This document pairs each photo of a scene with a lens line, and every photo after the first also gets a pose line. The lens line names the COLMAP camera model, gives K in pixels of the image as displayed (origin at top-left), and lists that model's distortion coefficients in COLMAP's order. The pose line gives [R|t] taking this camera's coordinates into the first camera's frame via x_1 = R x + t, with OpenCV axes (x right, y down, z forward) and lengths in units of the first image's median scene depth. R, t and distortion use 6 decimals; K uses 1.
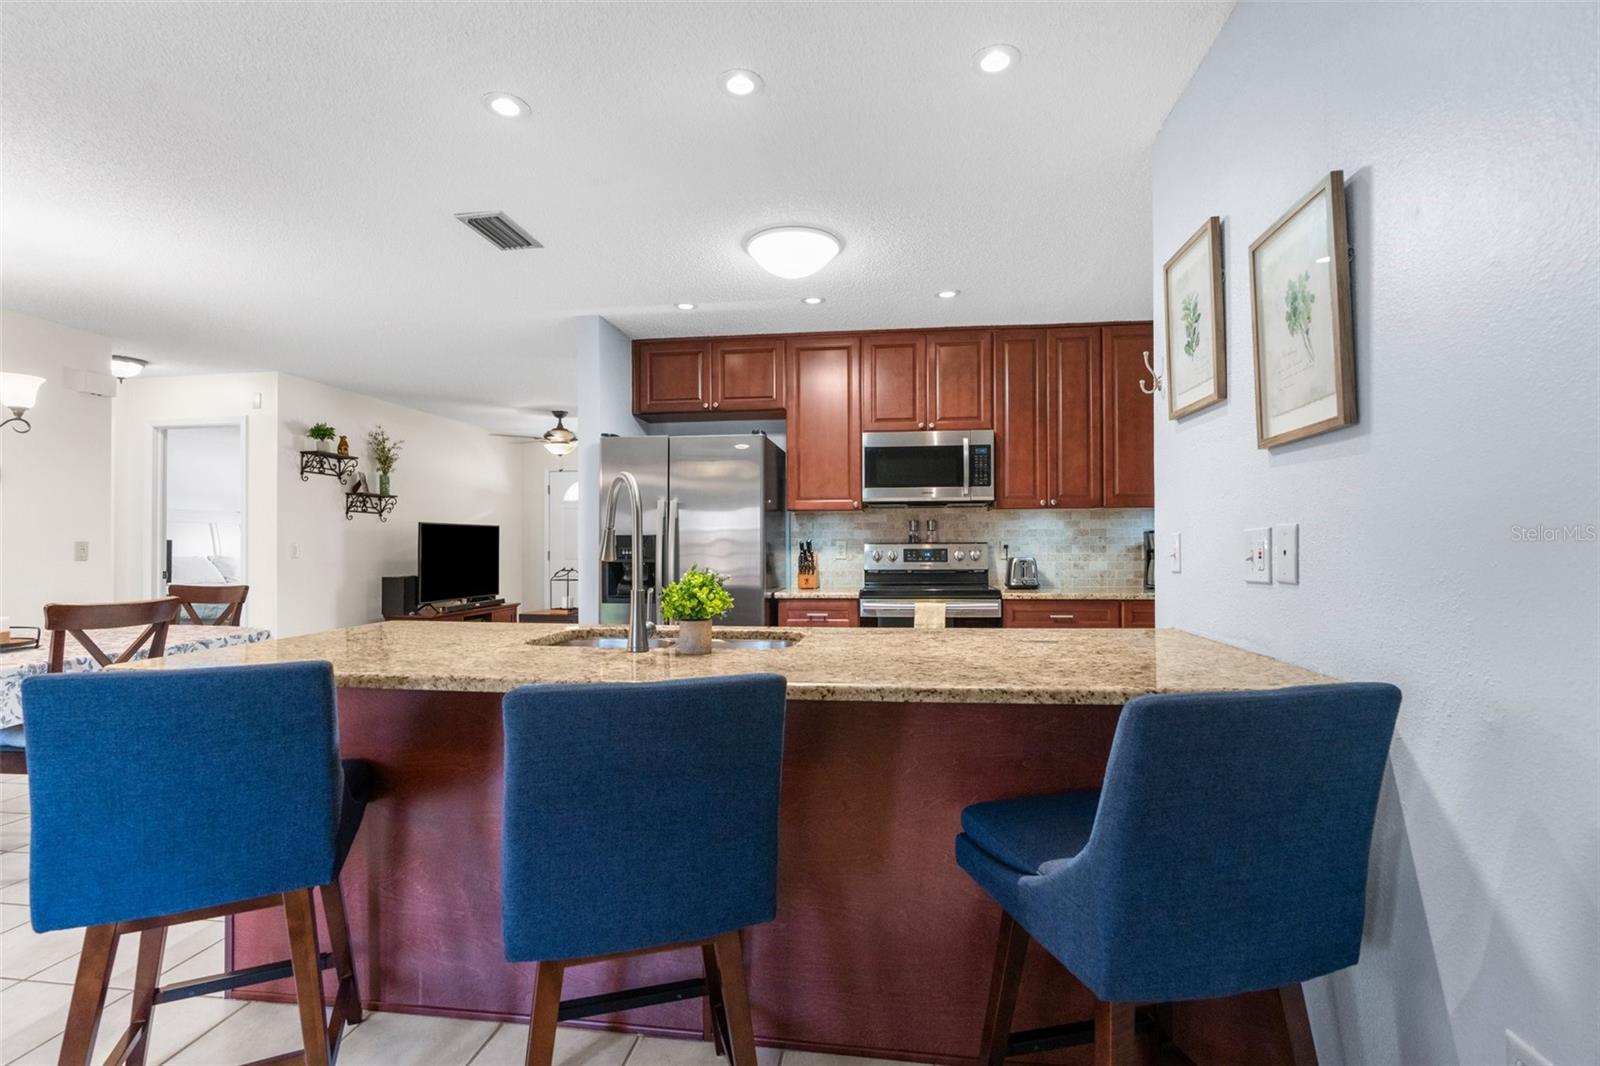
lens RADIAL K [[743.0, 0, 800.0], [0, 743.0, 533.0], [0, 0, 1]] dist [-0.003136, 0.000012]
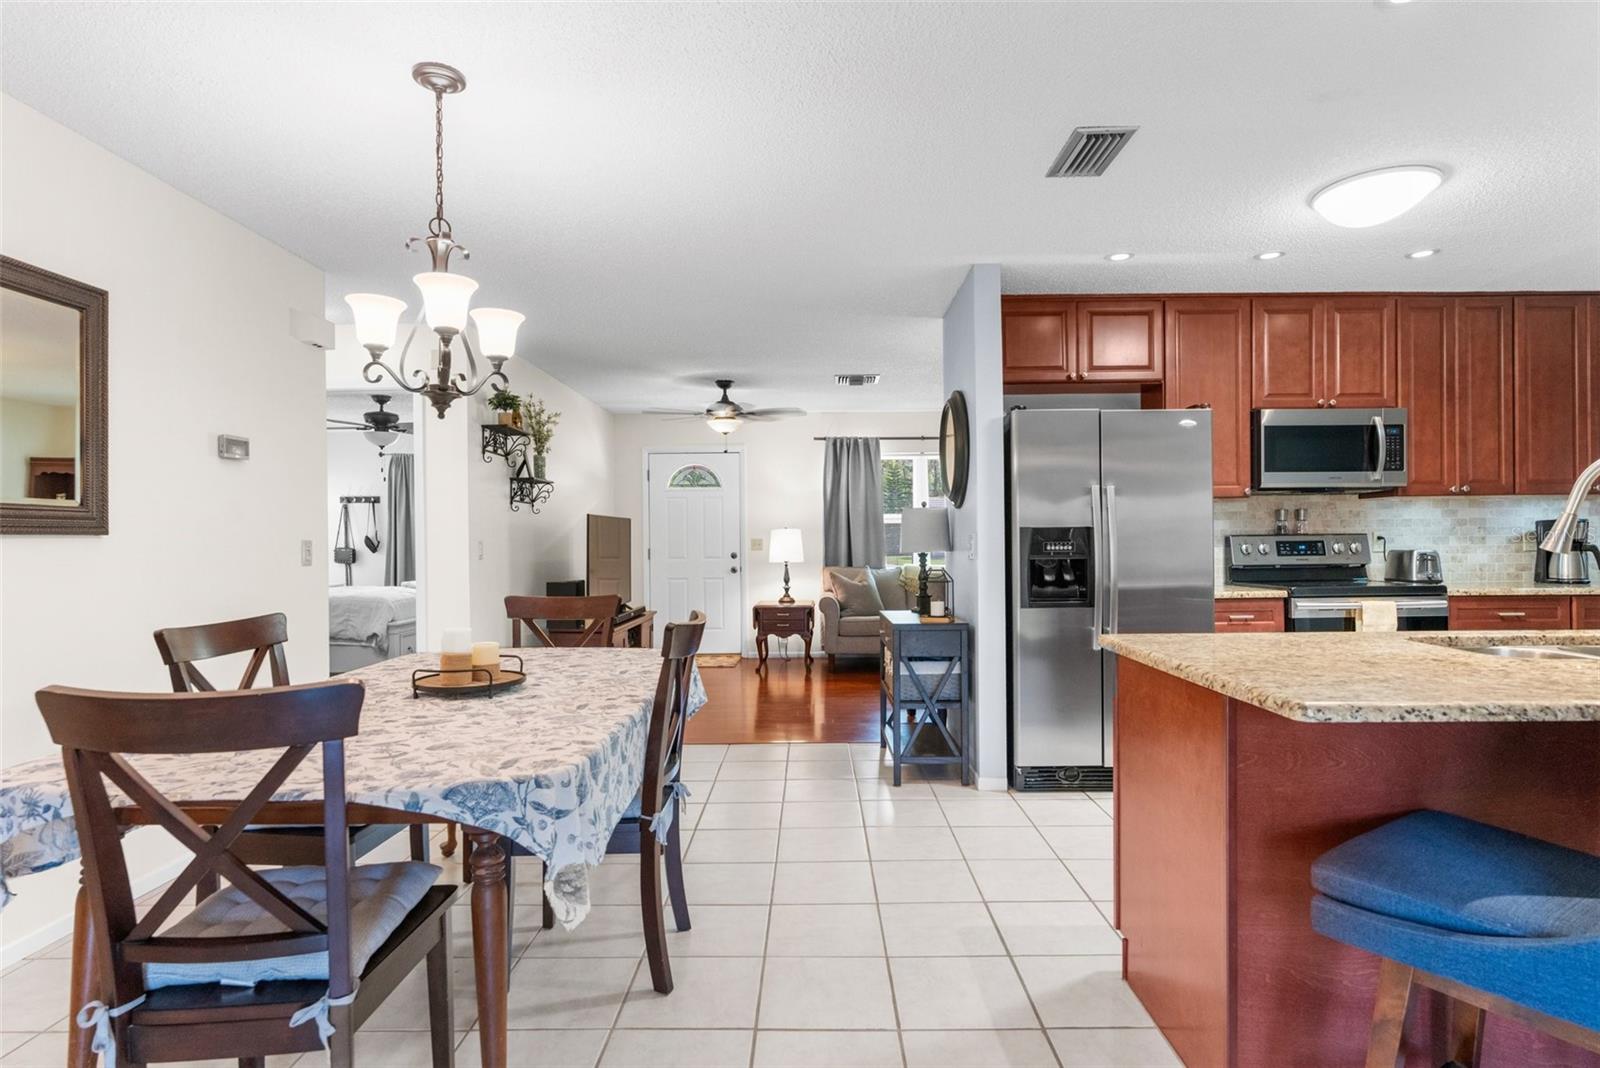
lens RADIAL K [[838.8, 0, 807.7], [0, 838.8, 536.1], [0, 0, 1]] dist [0.000744, 0.000065]
pose [[0.991638, -0.006557, 0.128885, -0.553081], [0.005167, 0.999925, 0.011117, 0.000928], [-0.128948, -0.010358, 0.991597, 0.081139]]
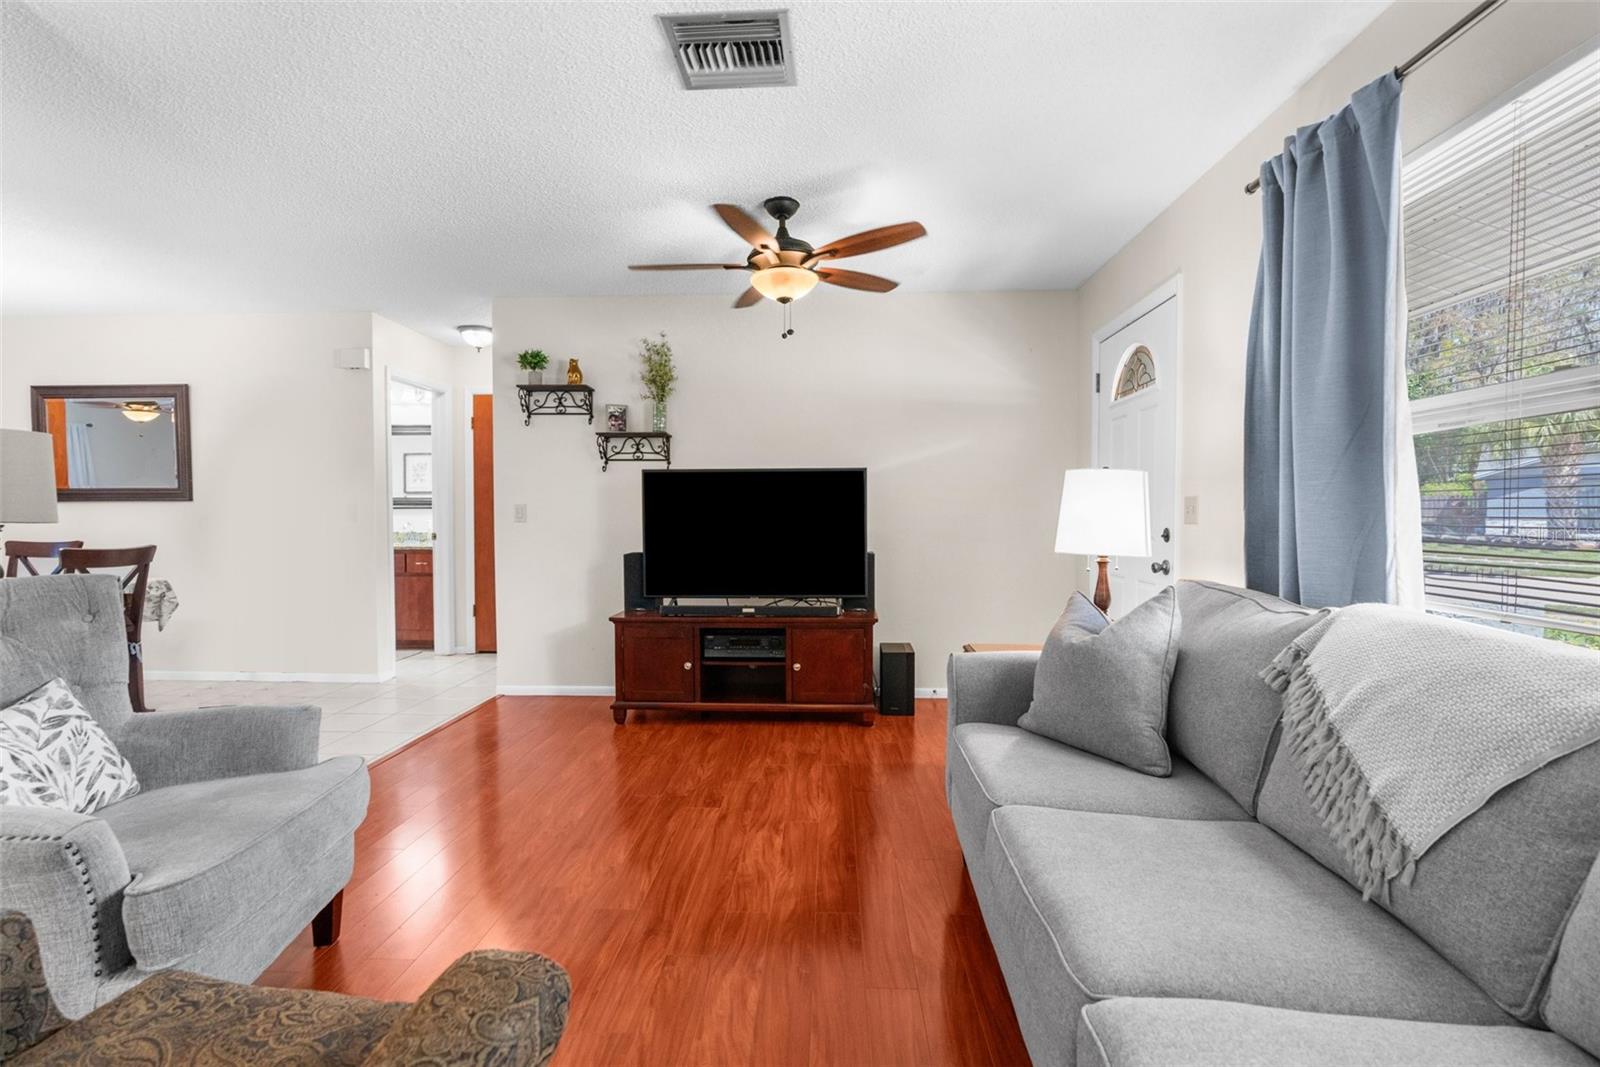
lens RADIAL K [[743.0, 0, 800.0], [0, 743.0, 533.5], [0, 0, 1]] dist [-0.003136, 0.000012]
pose [[0.102076, 0.025984, -0.994437, 0.203140], [0.016564, 0.999476, 0.027816, 0.035806], [0.994639, -0.019311, 0.101592, 1.505081]]
